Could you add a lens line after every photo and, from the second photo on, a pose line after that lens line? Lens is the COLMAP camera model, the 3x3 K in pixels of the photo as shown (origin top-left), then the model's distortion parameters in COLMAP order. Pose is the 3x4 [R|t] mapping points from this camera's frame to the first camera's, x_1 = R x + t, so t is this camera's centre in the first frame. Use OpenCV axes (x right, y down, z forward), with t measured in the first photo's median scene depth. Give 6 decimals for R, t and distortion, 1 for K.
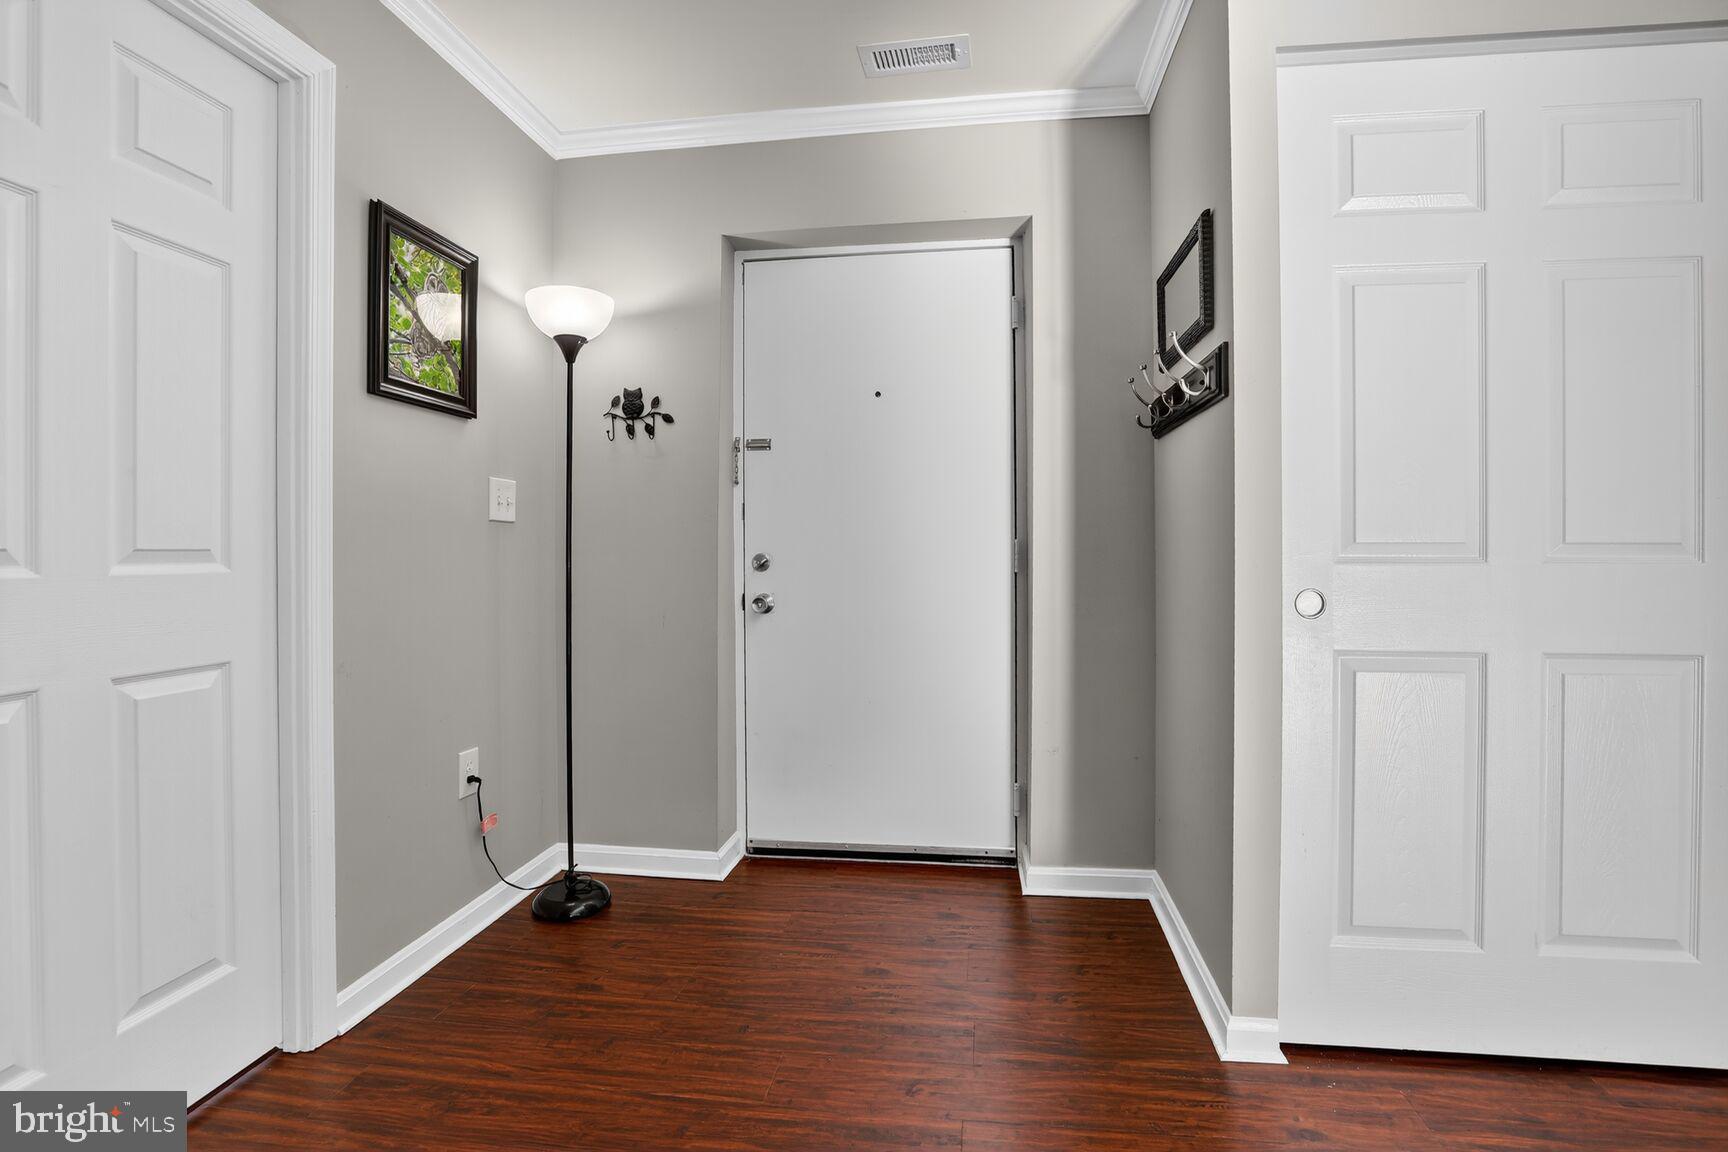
lens RADIAL K [[800.1, 0, 885.1], [0, 800.1, 543.0], [0, 0, 1]] dist [-0.047817, 0.013894]
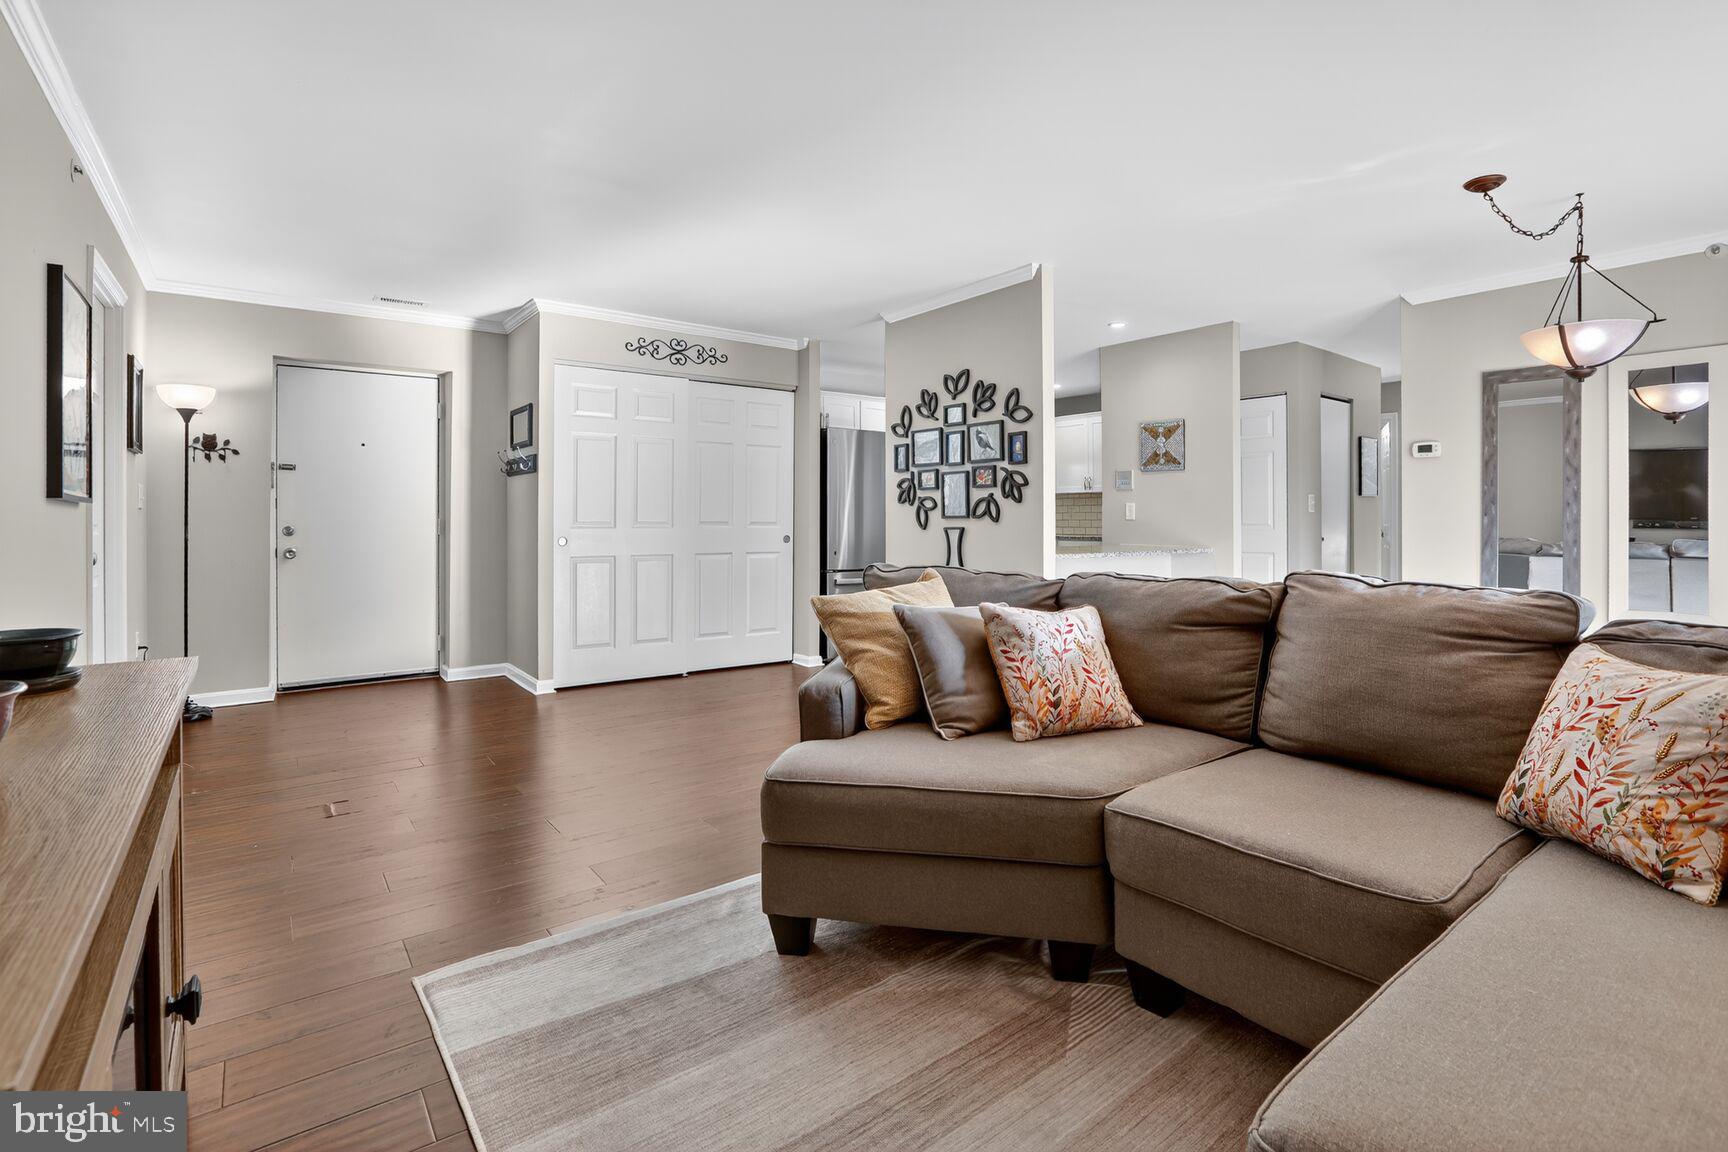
lens RADIAL K [[800.1, 0, 882.6], [0, 800.1, 524.3], [0, 0, 1]] dist [-0.047817, 0.013894]
pose [[0.703091, 0.003324, 0.711092, -0.506171], [-0.005021, 0.999987, 0.000290, 0.001090], [-0.711082, -0.003774, 0.703099, -1.329538]]
